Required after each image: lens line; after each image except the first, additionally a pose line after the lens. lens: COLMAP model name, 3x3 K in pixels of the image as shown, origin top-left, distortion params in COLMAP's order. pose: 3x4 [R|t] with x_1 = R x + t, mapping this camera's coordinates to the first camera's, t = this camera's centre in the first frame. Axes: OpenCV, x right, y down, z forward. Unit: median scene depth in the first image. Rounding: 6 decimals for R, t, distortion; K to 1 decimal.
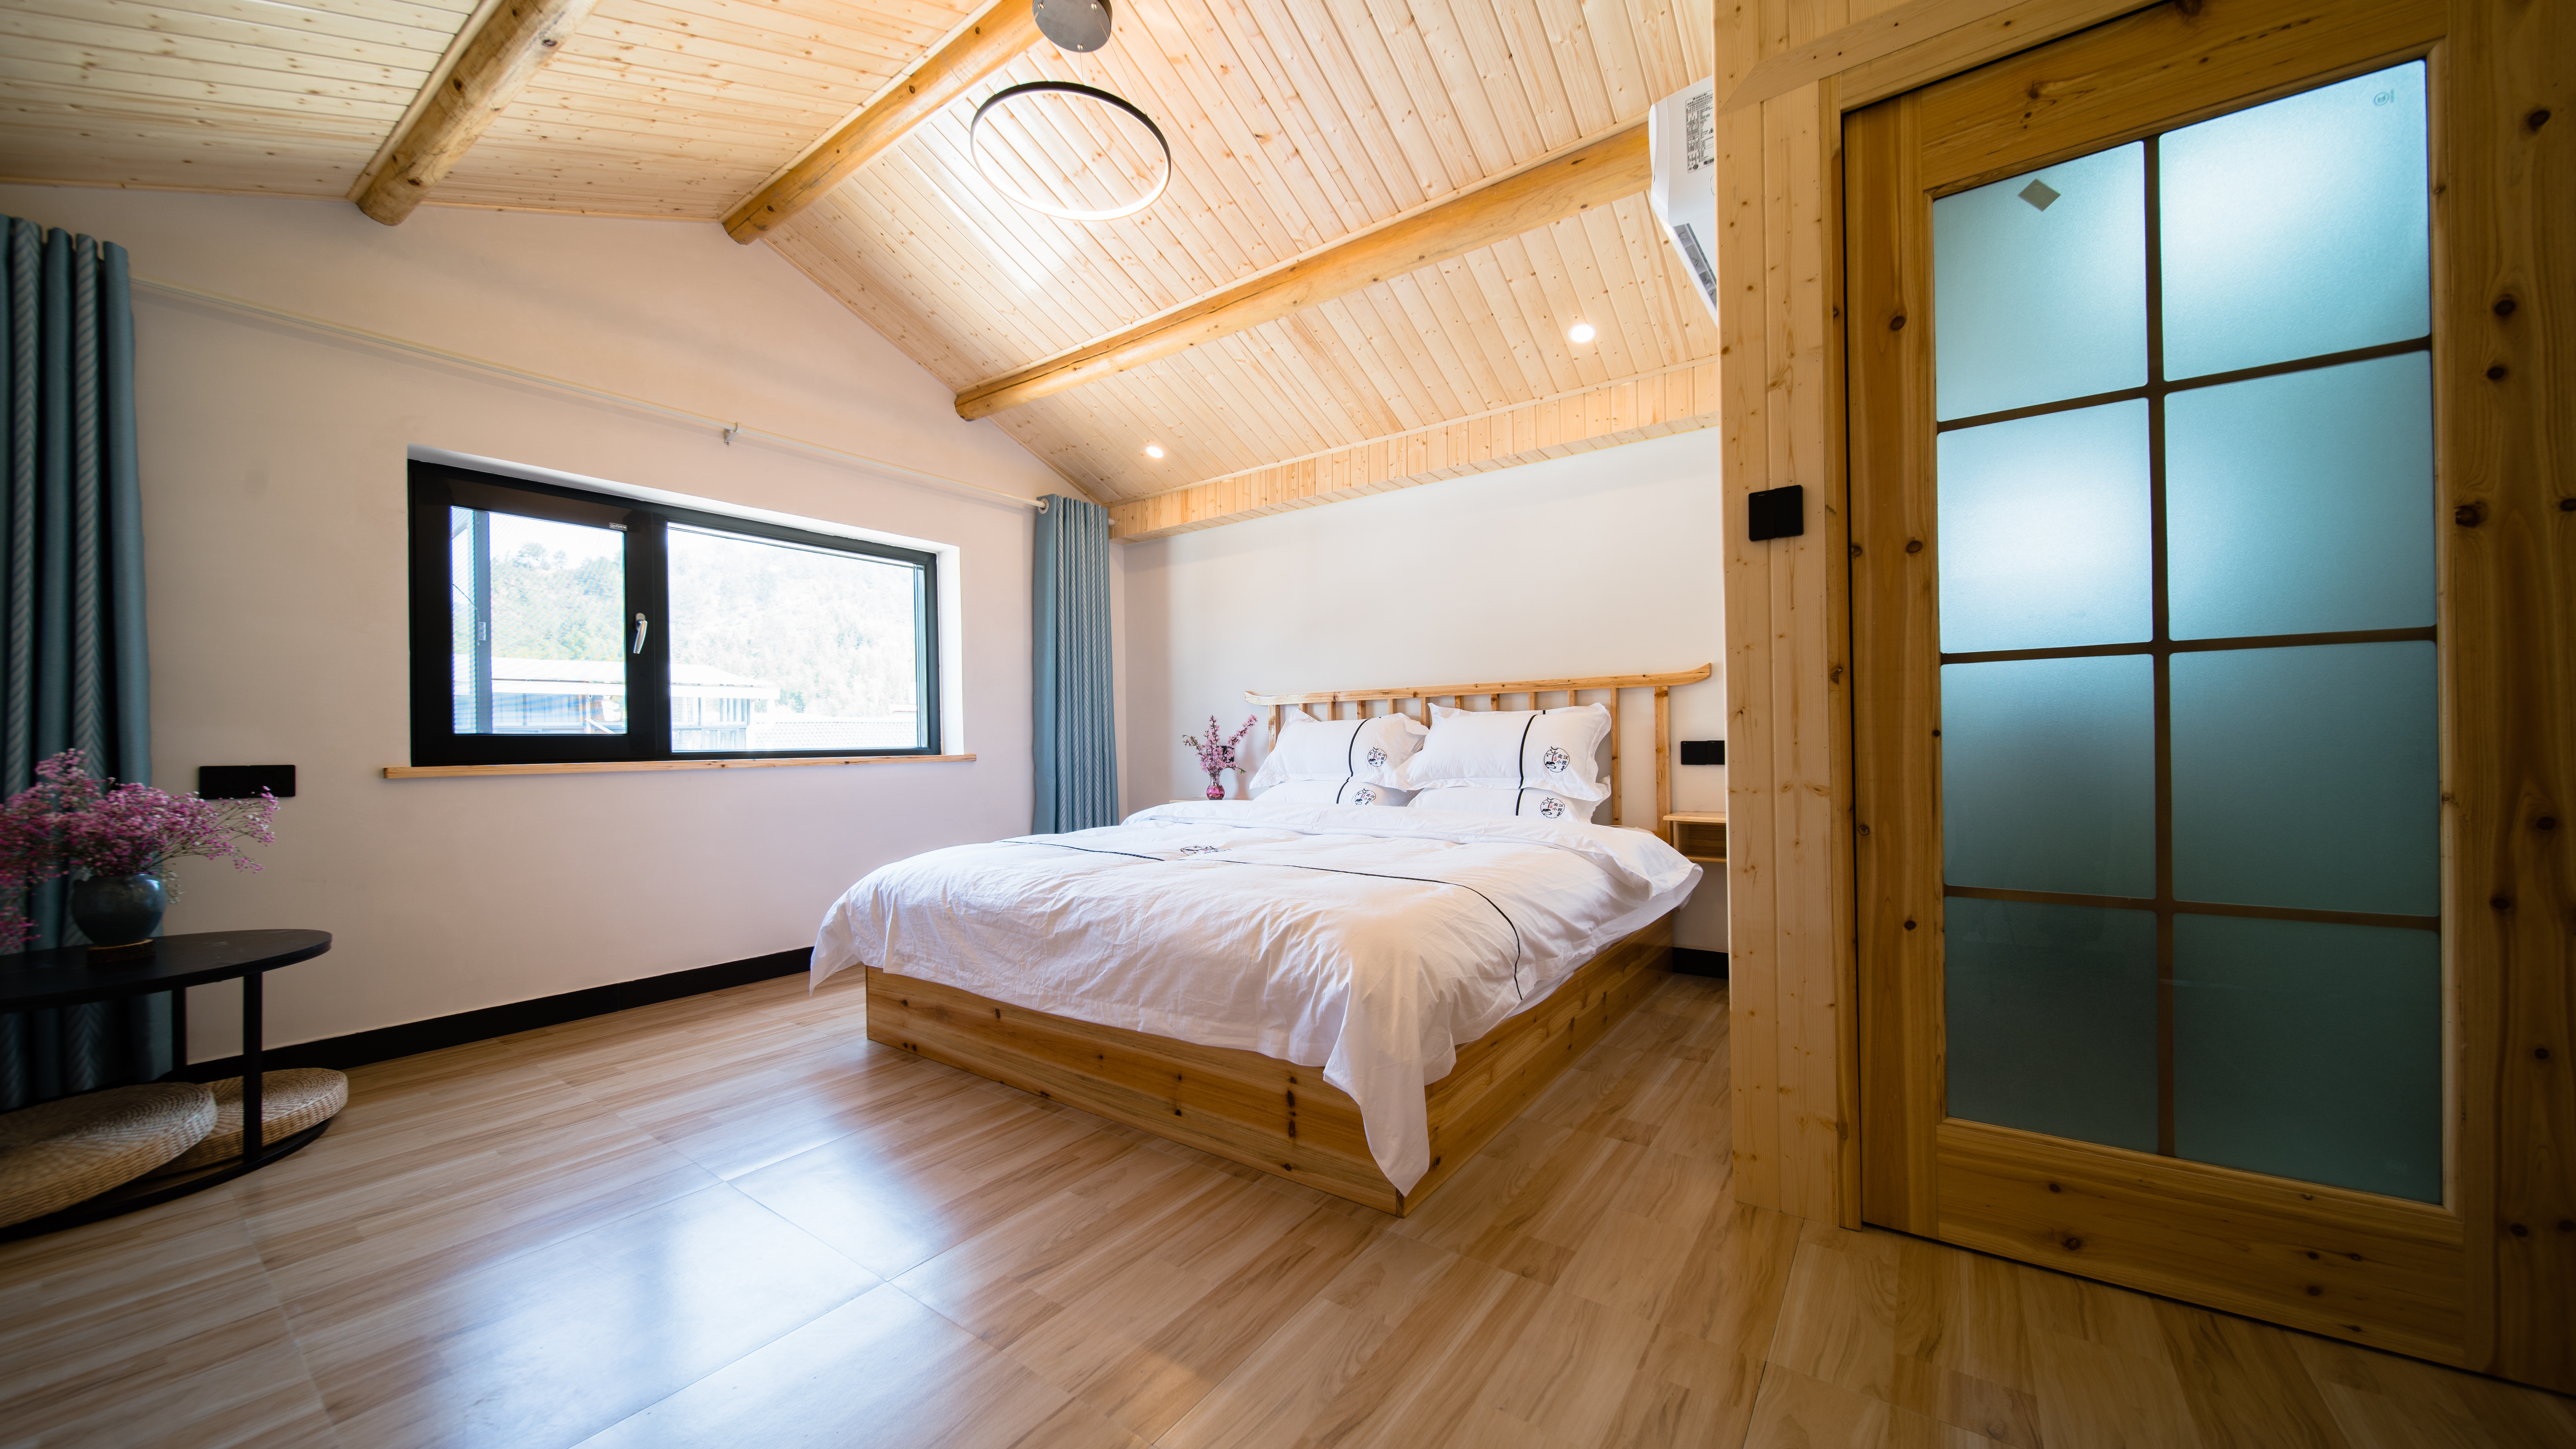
lens RADIAL K [[888.0, 0, 1341.7], [0, 888.0, 748.3], [0, 0, 1]] dist [0.000101, -0.000039]
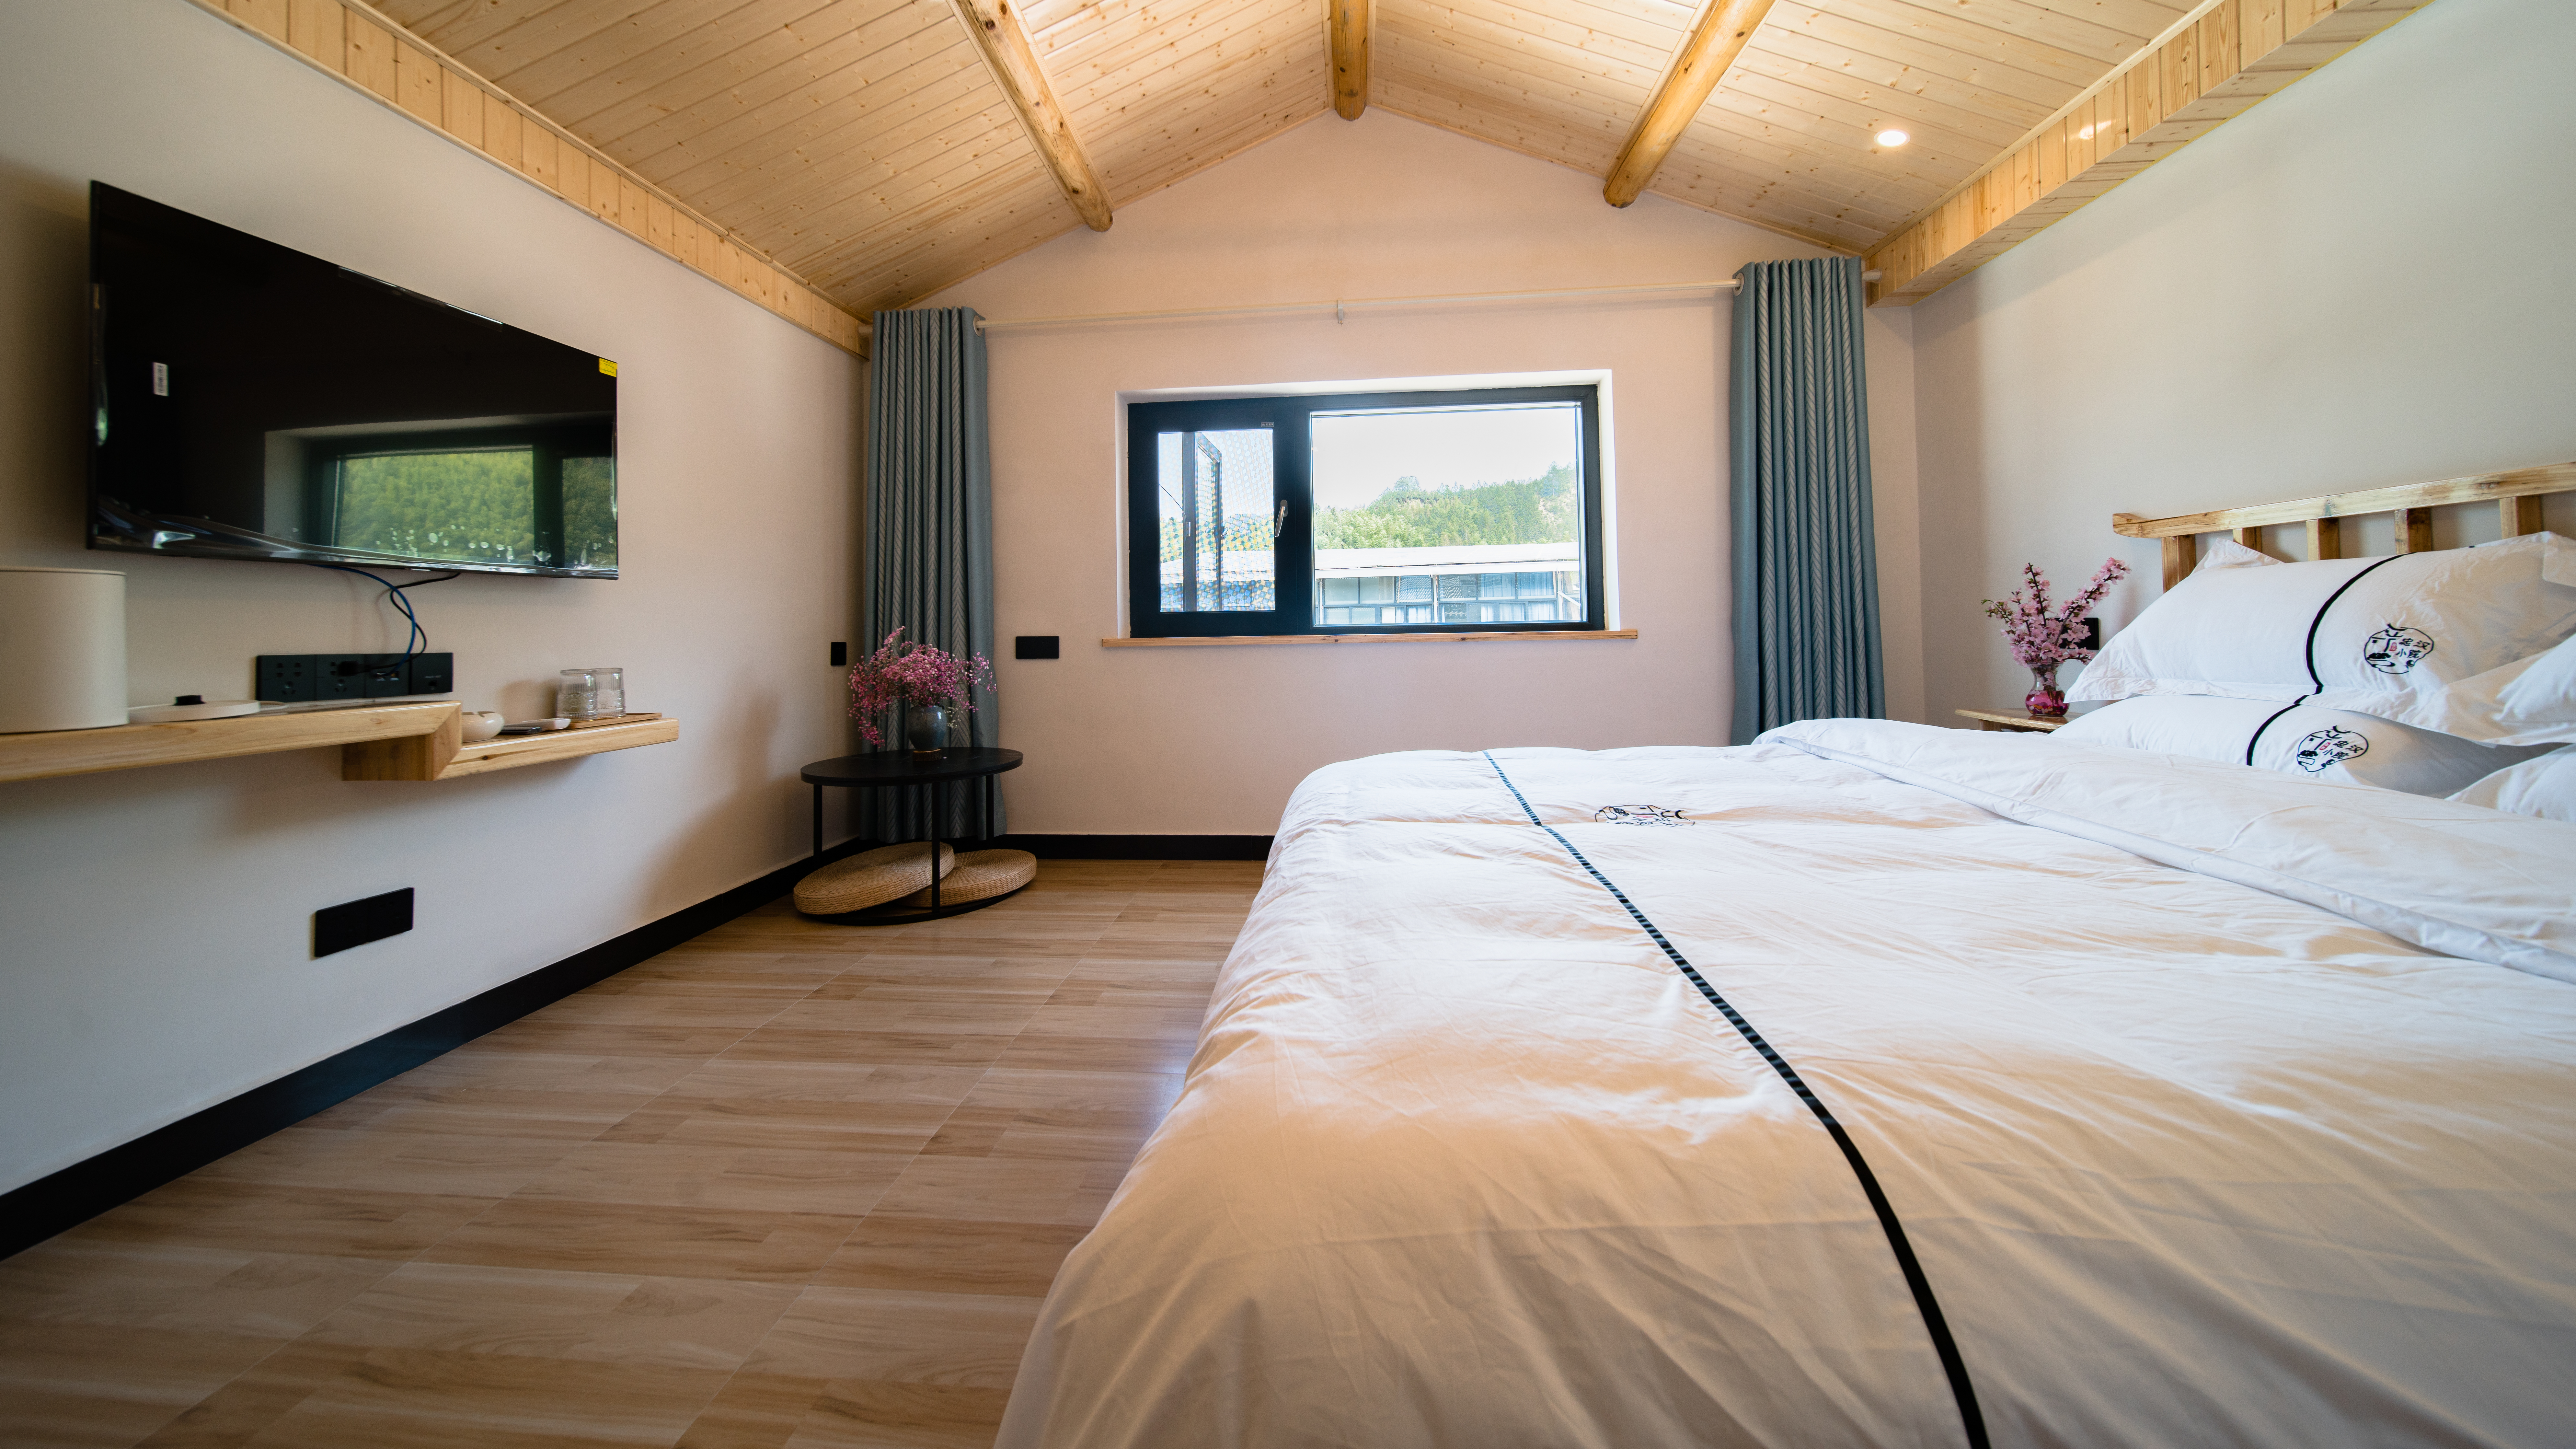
lens RADIAL K [[929.7, 0, 1278.8], [0, 929.7, 605.6], [0, 0, 1]] dist [0.000131, -0.000096]
pose [[0.465125, -0.012724, -0.885154, 0.173740], [0.003237, 0.999914, -0.012672, -0.005915], [0.885239, 0.003029, 0.465126, 0.368593]]
